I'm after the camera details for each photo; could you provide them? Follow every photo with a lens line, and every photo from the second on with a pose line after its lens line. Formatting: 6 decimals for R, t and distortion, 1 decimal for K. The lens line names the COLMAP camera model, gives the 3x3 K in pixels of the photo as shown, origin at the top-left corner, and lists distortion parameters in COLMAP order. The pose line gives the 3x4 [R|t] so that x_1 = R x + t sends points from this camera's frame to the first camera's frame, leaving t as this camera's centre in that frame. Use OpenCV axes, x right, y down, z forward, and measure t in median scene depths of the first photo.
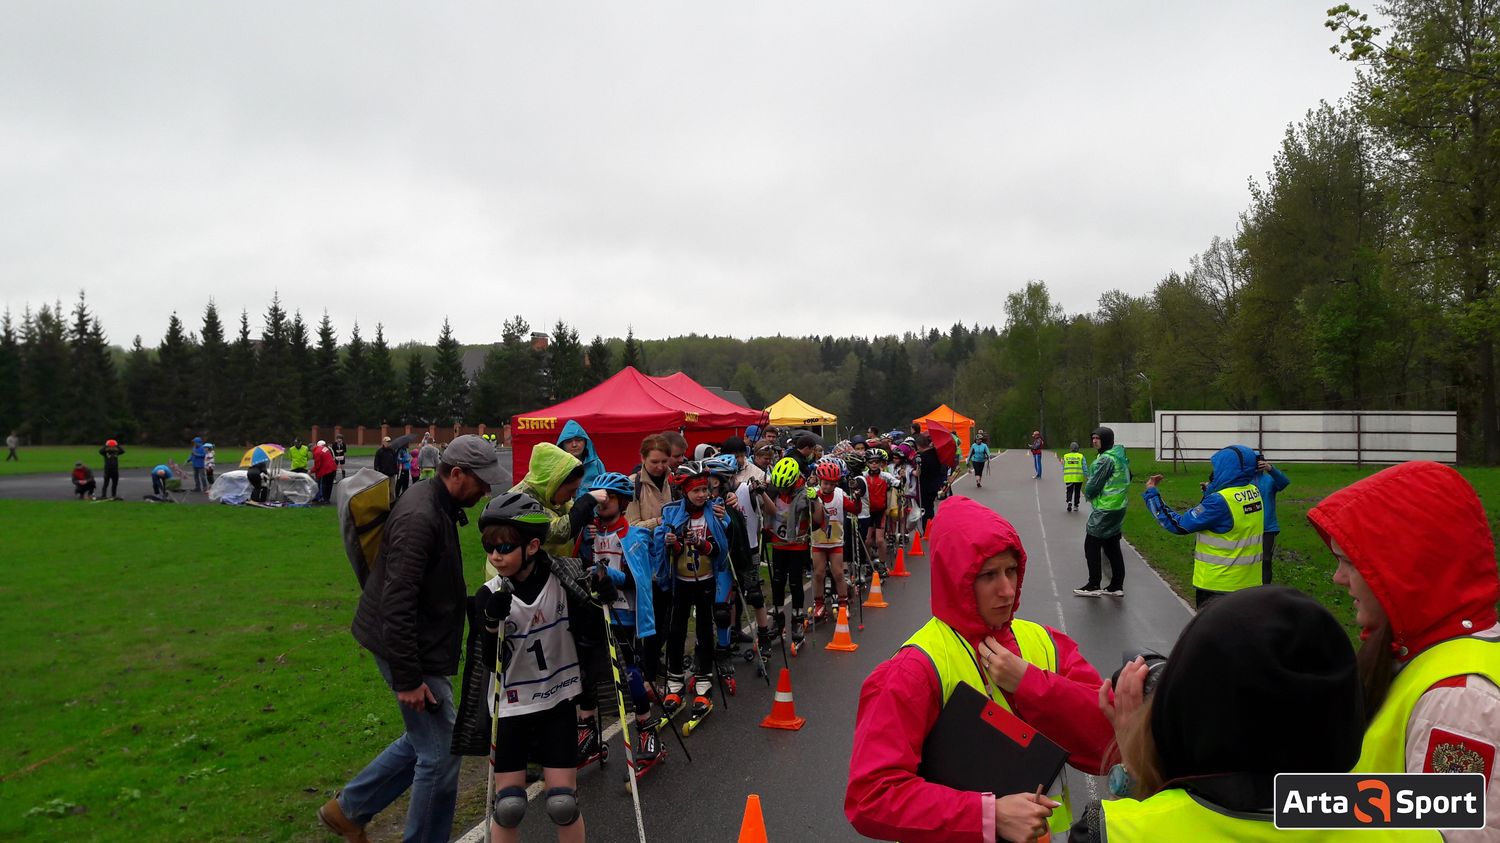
lens RADIAL K [[1213.3, 0, 750.0], [0, 1213.3, 421.5], [0, 0, 1]] dist [0.184634, -0.402544]
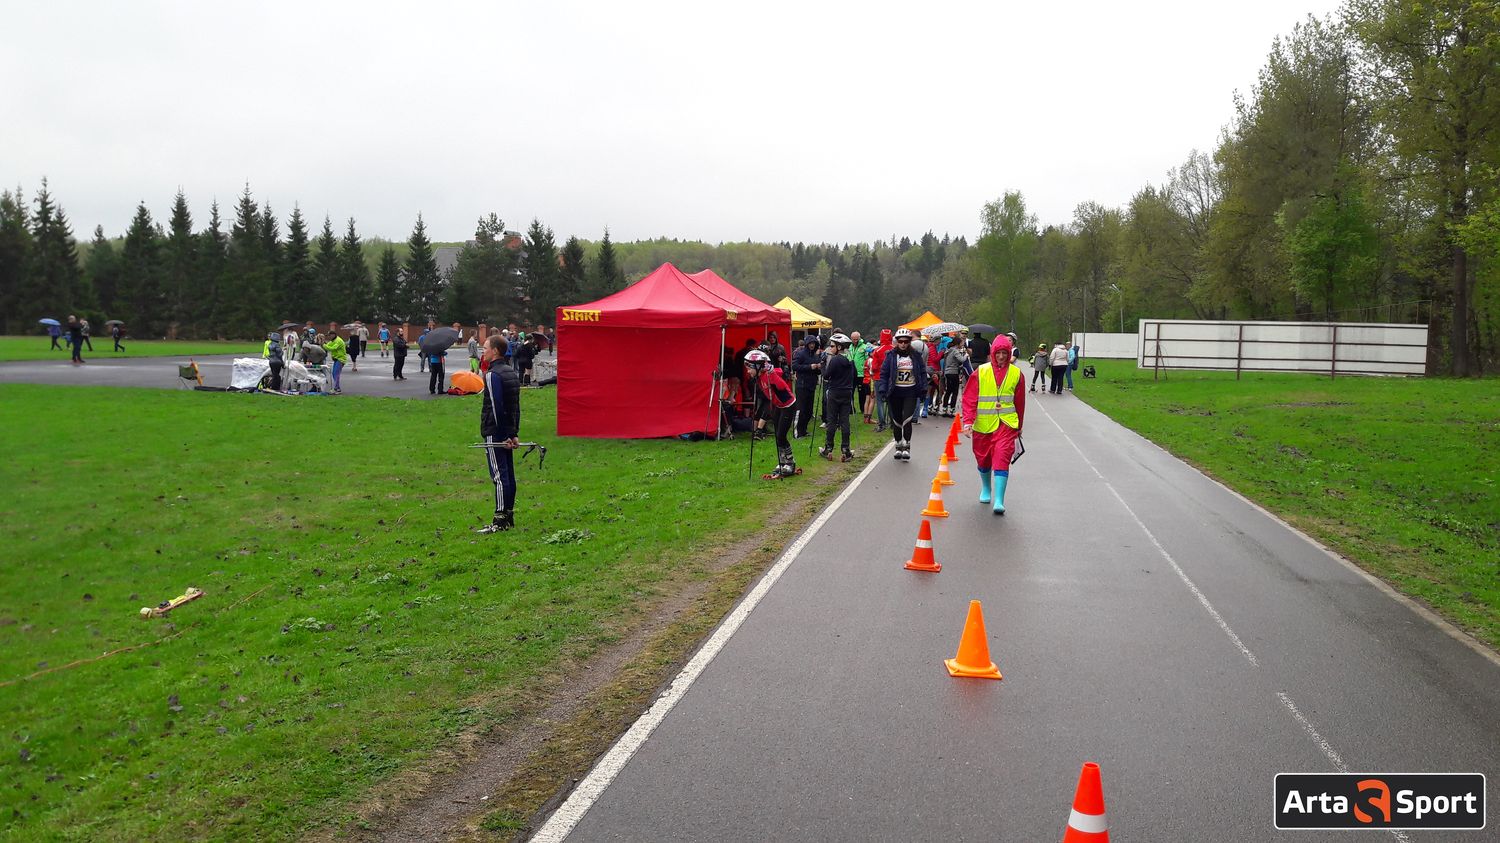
lens RADIAL K [[1210.3, 0, 758.3], [0, 1210.3, 420.4], [0, 0, 1]] dist [0.154375, -0.287219]
pose [[0.999212, 0.016470, 0.036115, -0.008597], [-0.019163, 0.996959, 0.075539, 0.001388], [-0.034761, -0.076171, 0.996489, -0.005675]]
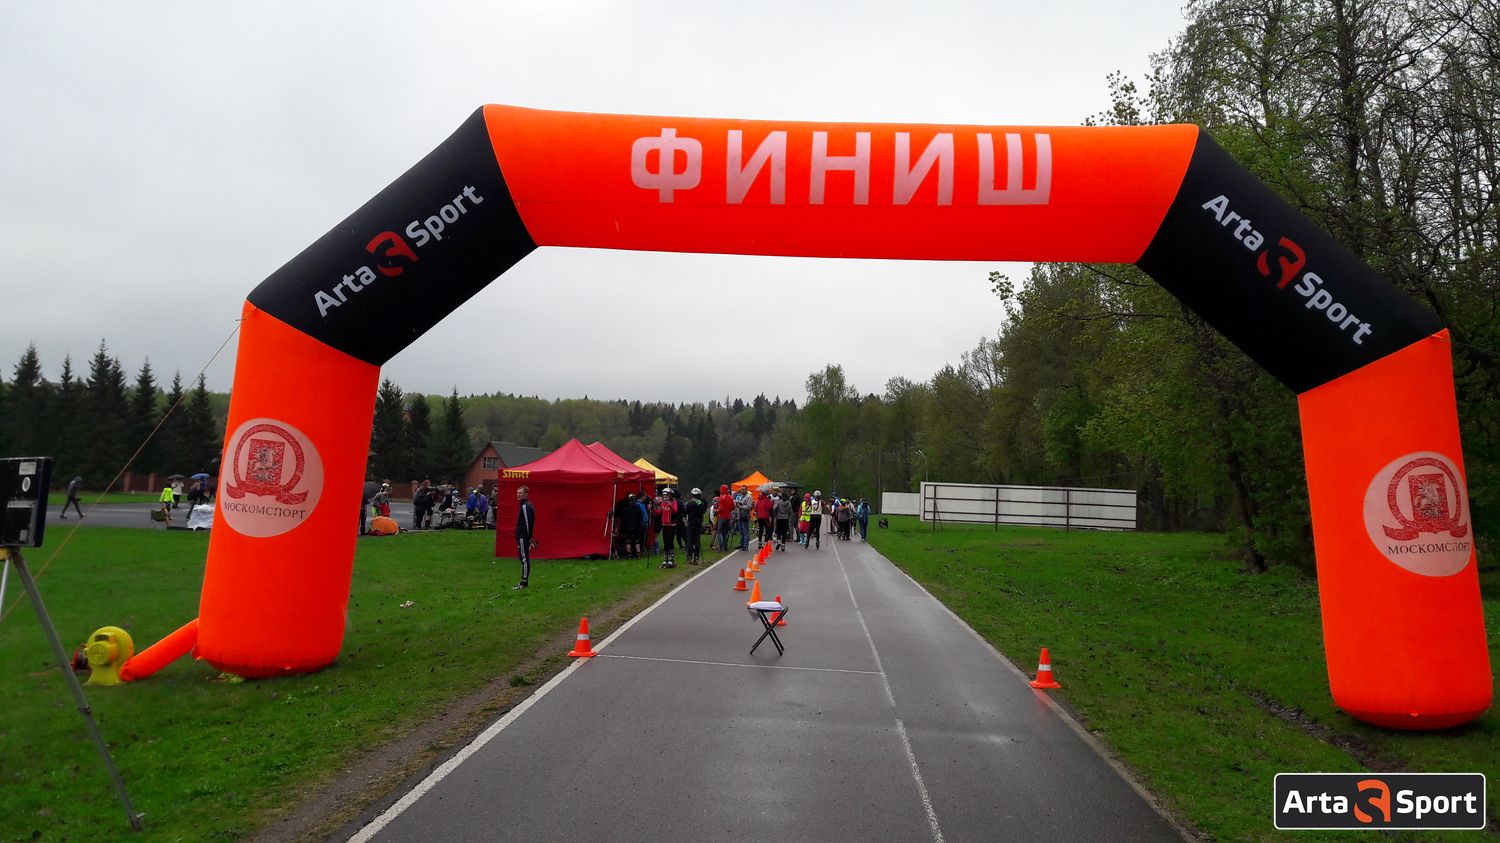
lens RADIAL K [[1213.3, 0, 750.0], [0, 1213.3, 421.5], [0, 0, 1]] dist [0.184634, -0.402544]
pose [[0.986030, 0.041141, 0.161407, -0.019515], [-0.032569, 0.997933, -0.055400, 0.001553], [-0.163353, 0.049369, 0.985332, -0.079606]]
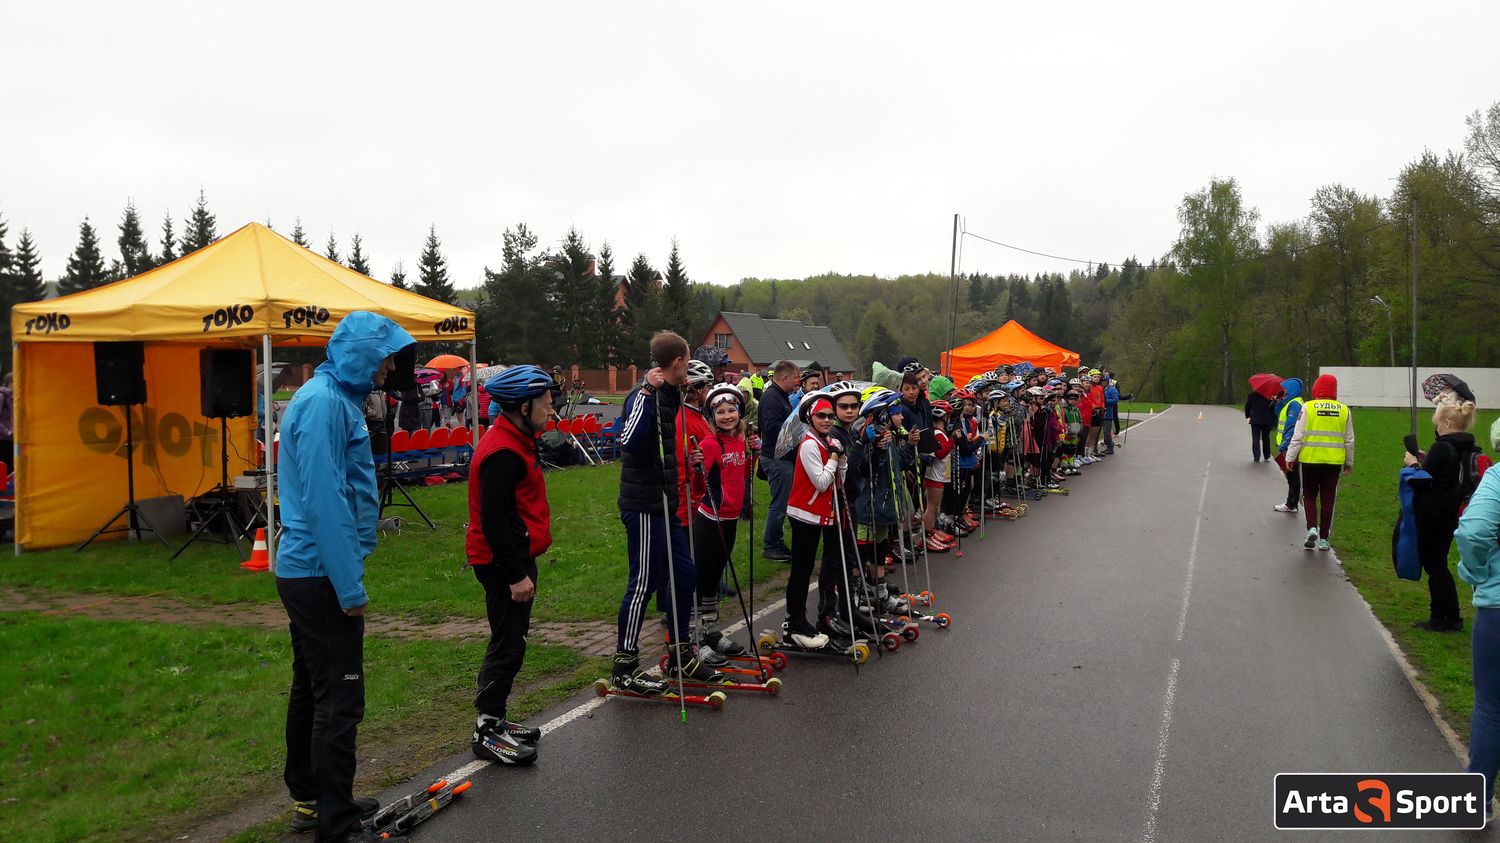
lens RADIAL K [[1213.3, 0, 750.0], [0, 1213.3, 421.5], [0, 0, 1]] dist [0.184634, -0.402544]
pose [[0.990986, 0.014438, -0.133186, 0.053041], [-0.008559, 0.998968, 0.044609, 0.002487], [0.133692, -0.043067, 0.990087, 0.220507]]
